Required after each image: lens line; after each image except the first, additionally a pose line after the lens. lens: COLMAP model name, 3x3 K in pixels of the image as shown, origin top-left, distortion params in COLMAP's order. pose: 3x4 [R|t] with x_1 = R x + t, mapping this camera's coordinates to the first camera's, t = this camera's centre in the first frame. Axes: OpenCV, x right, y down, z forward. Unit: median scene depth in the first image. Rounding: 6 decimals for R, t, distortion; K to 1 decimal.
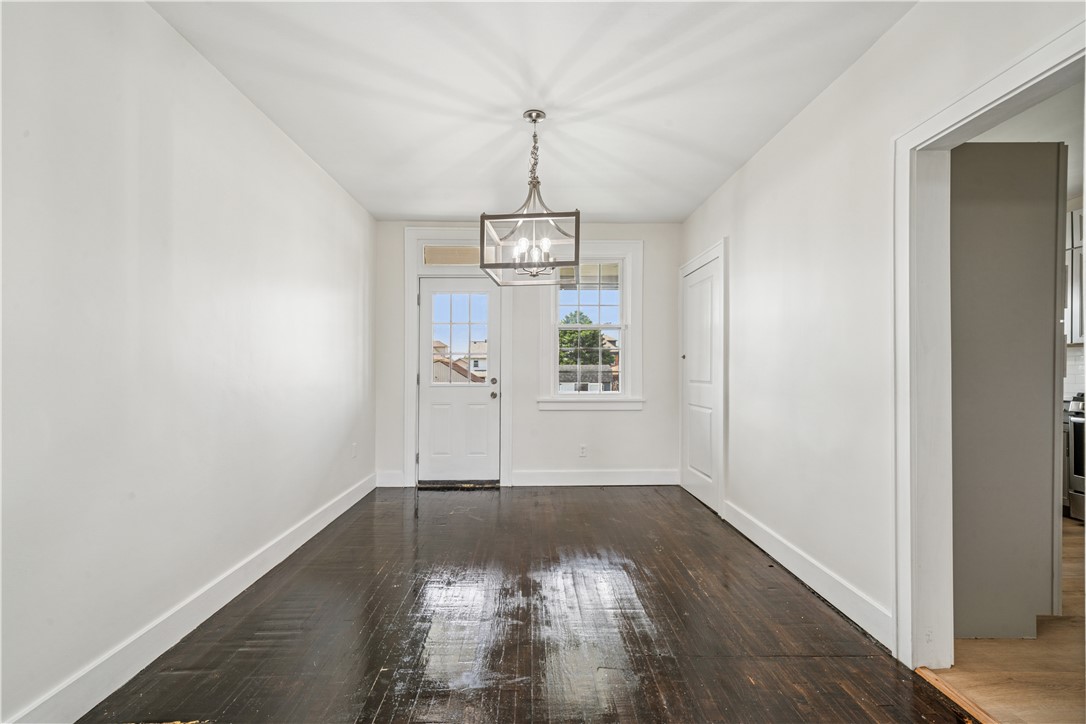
lens RADIAL K [[468.3, 0, 541.4], [0, 468.3, 361.4], [0, 0, 1]] dist [0.013057, -0.000142]
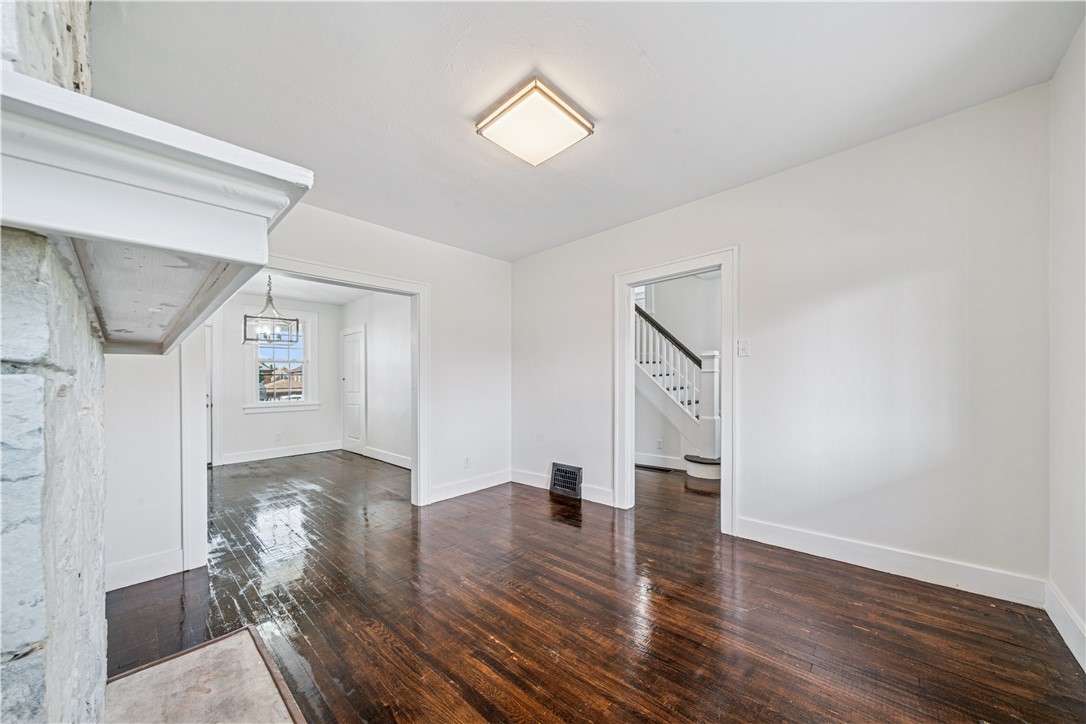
lens RADIAL K [[380.2, 0, 541.1], [0, 380.2, 382.9], [0, 0, 1]] dist [0.005704, -0.000102]
pose [[0.703124, -0.011728, 0.710970, -0.222445], [0.003409, 0.999908, 0.013123, -0.012957], [-0.711059, -0.006804, 0.703100, -0.628188]]
